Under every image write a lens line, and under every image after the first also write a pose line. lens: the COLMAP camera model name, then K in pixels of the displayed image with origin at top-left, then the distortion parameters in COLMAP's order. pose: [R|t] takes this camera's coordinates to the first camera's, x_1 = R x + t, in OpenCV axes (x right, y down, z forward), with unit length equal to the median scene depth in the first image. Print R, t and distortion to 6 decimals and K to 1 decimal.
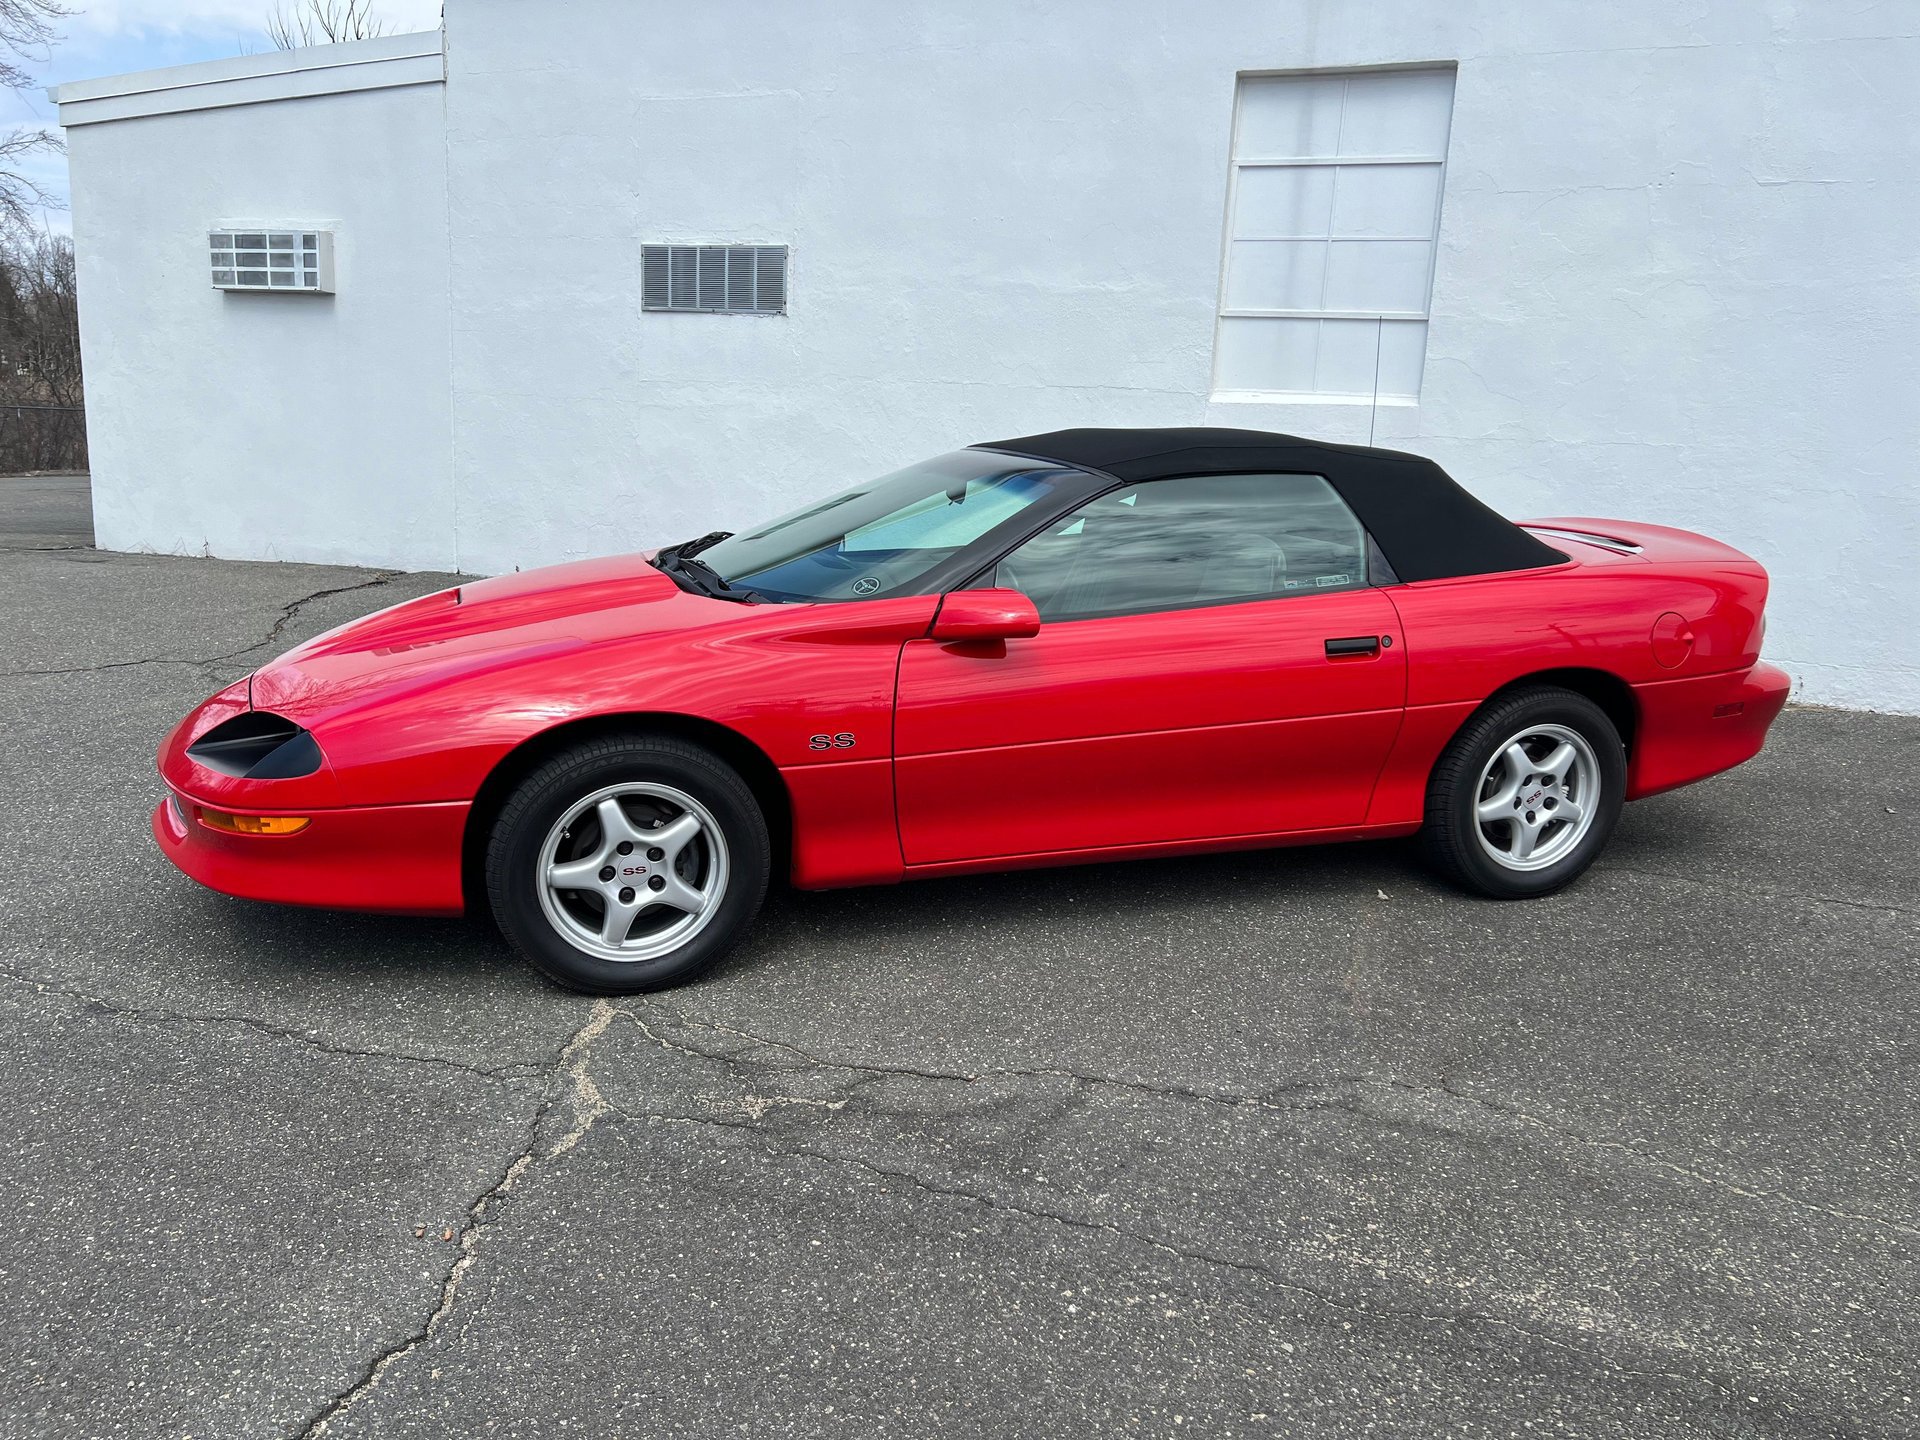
lens RADIAL K [[1446.4, 0, 964.4], [0, 1446.4, 720.8], [0, 0, 1]] dist [0.053927, -0.059714]
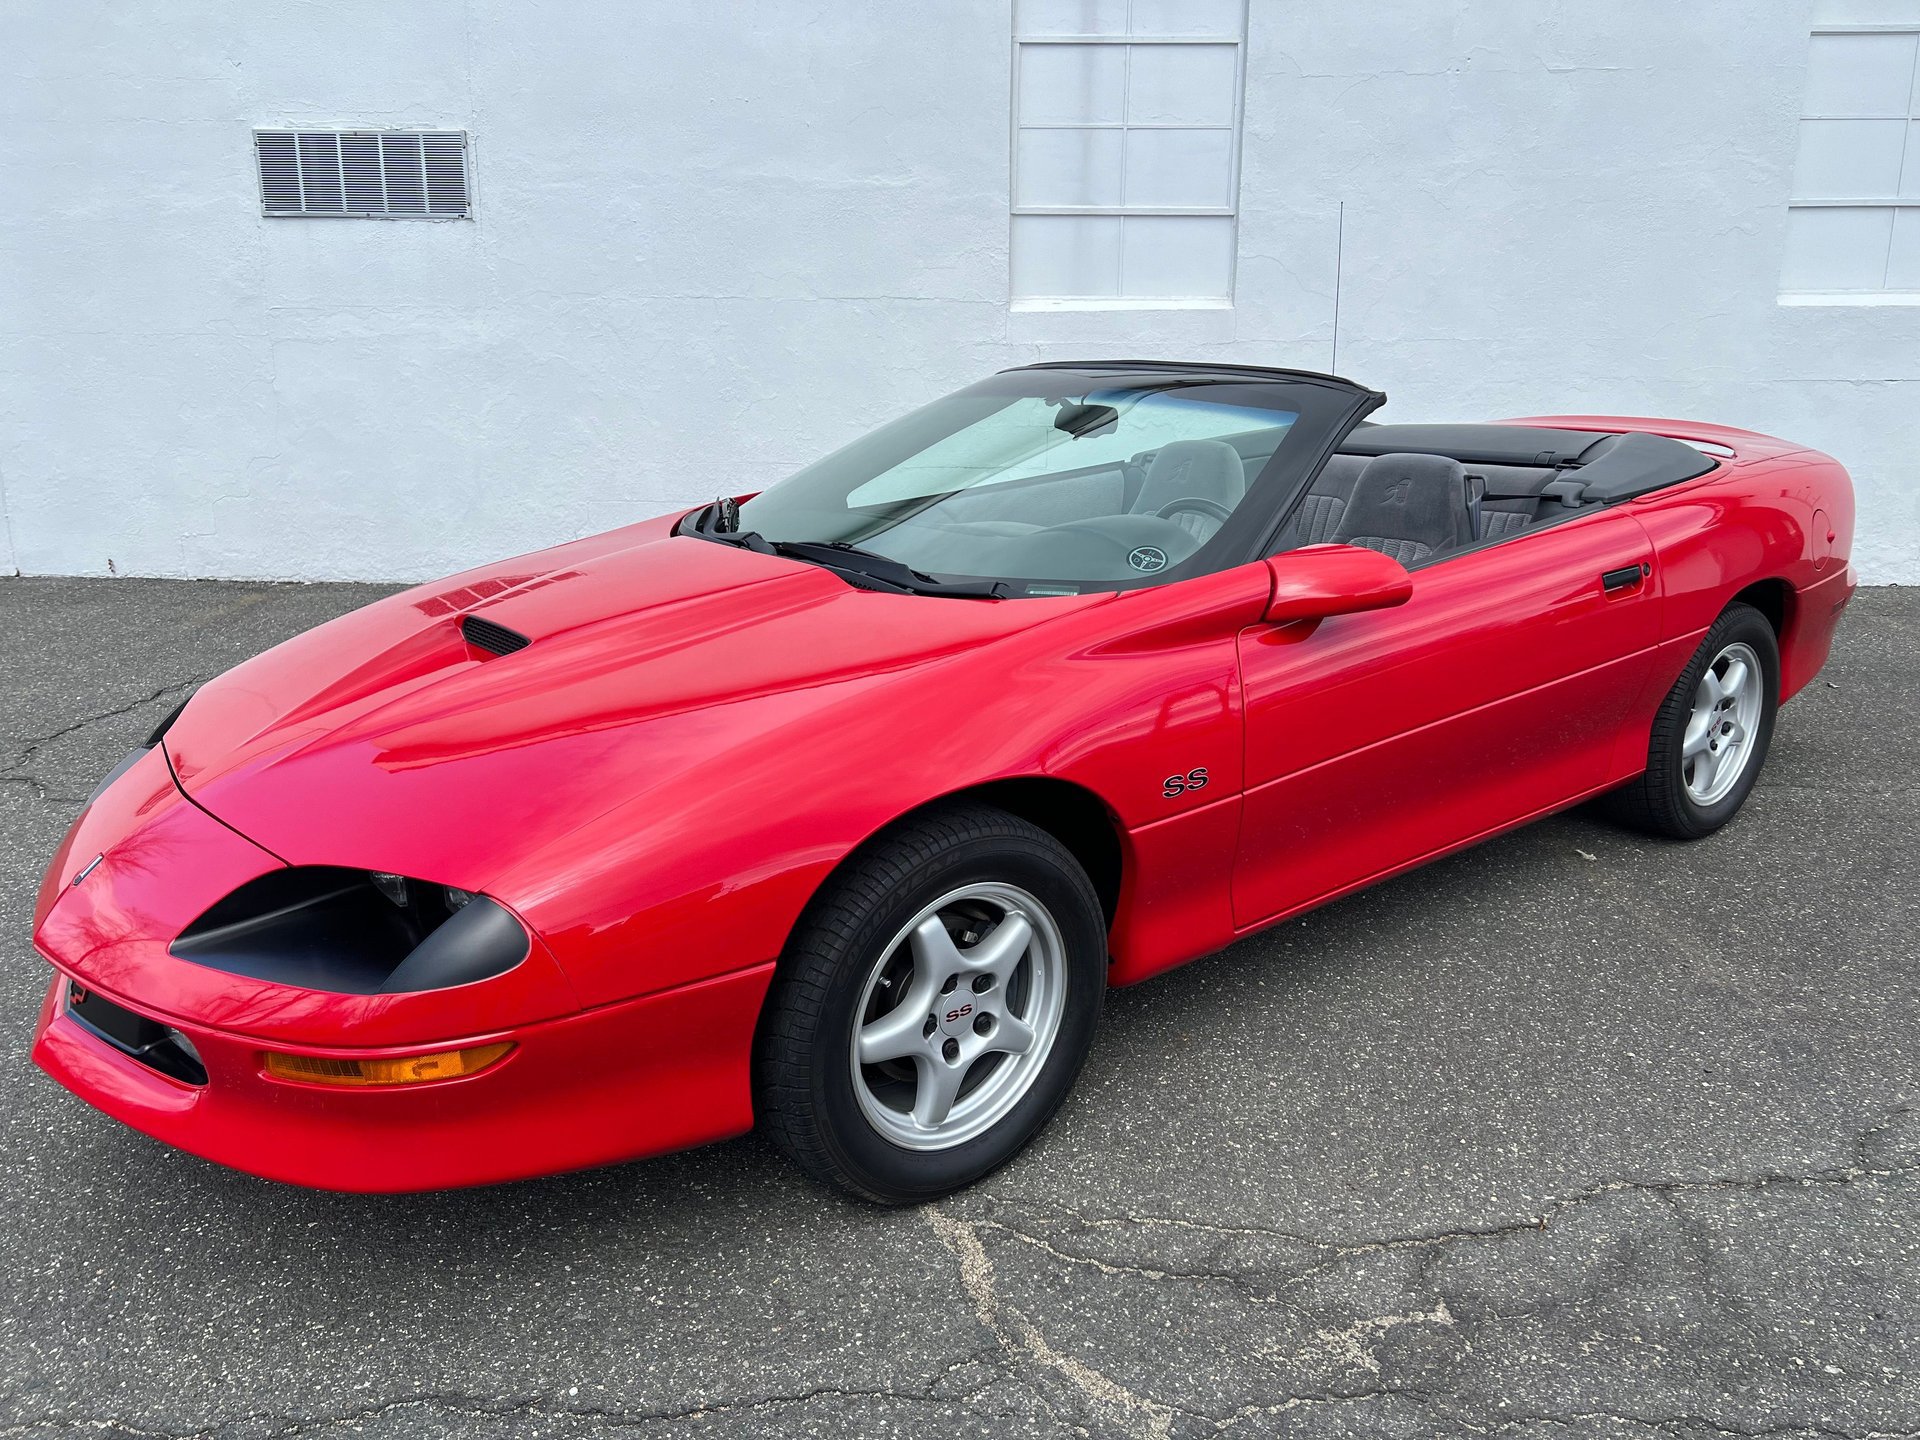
lens RADIAL K [[1446.4, 0, 969.7], [0, 1446.4, 719.2], [0, 0, 1]] dist [0.053927, -0.059714]
pose [[0.937905, -0.123464, 0.324177, -0.352409], [0.107539, 0.991963, 0.066663, -0.063581], [-0.329803, -0.027661, 0.943645, 0.304014]]
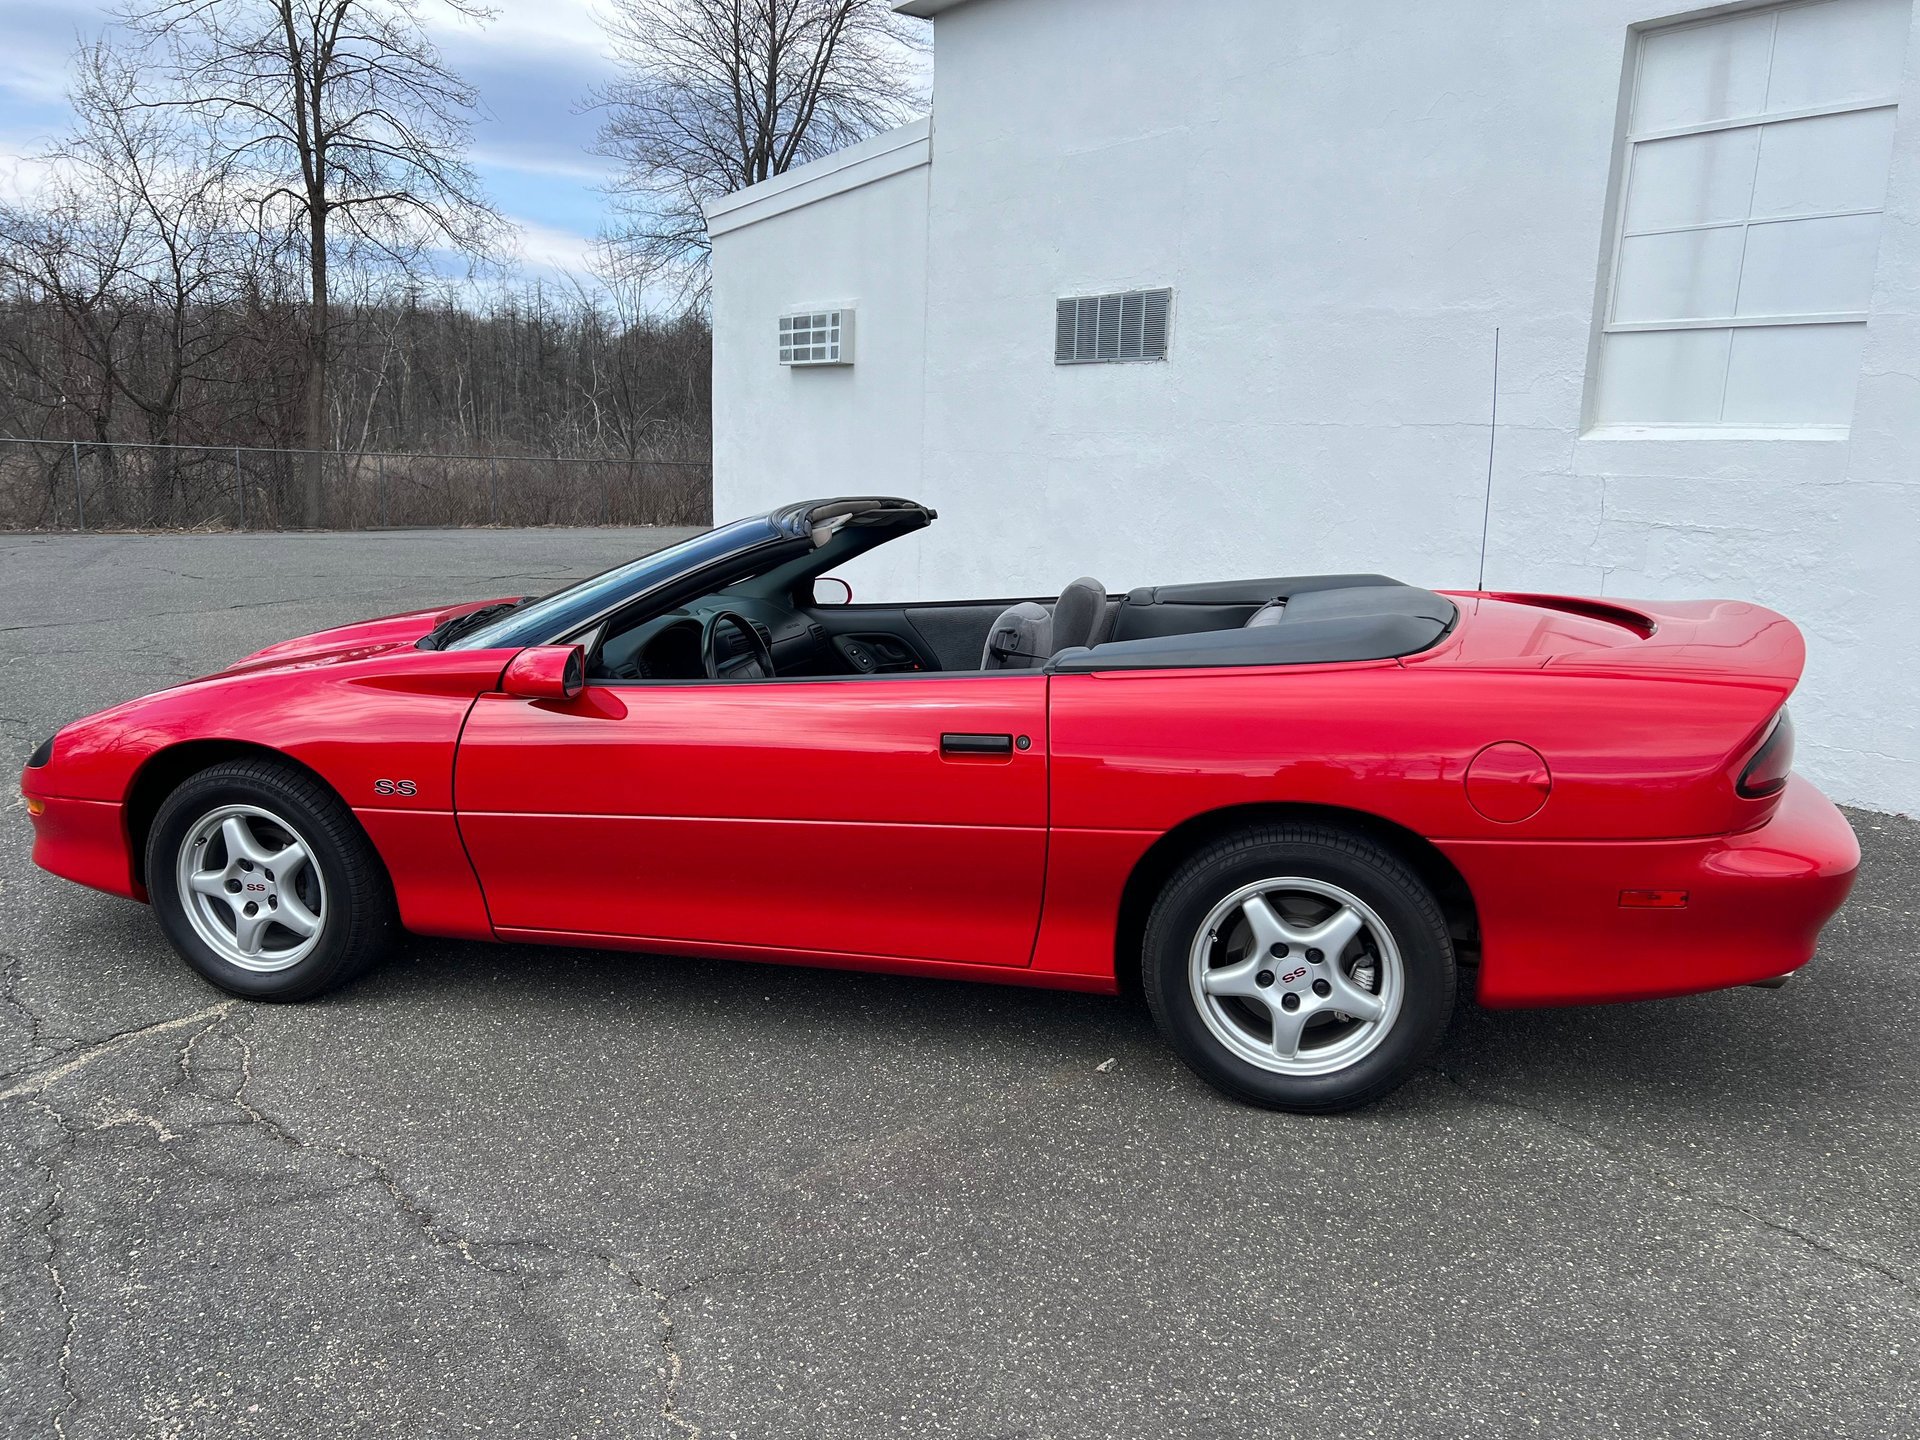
lens RADIAL K [[1446.4, 0, 954.5], [0, 1446.4, 729.2], [0, 0, 1]] dist [0.053927, -0.059714]
pose [[0.836935, 0.085003, -0.540661, 0.653085], [-0.100285, 0.994958, 0.001188, -0.056044], [0.538036, 0.053226, 0.841240, 0.297923]]
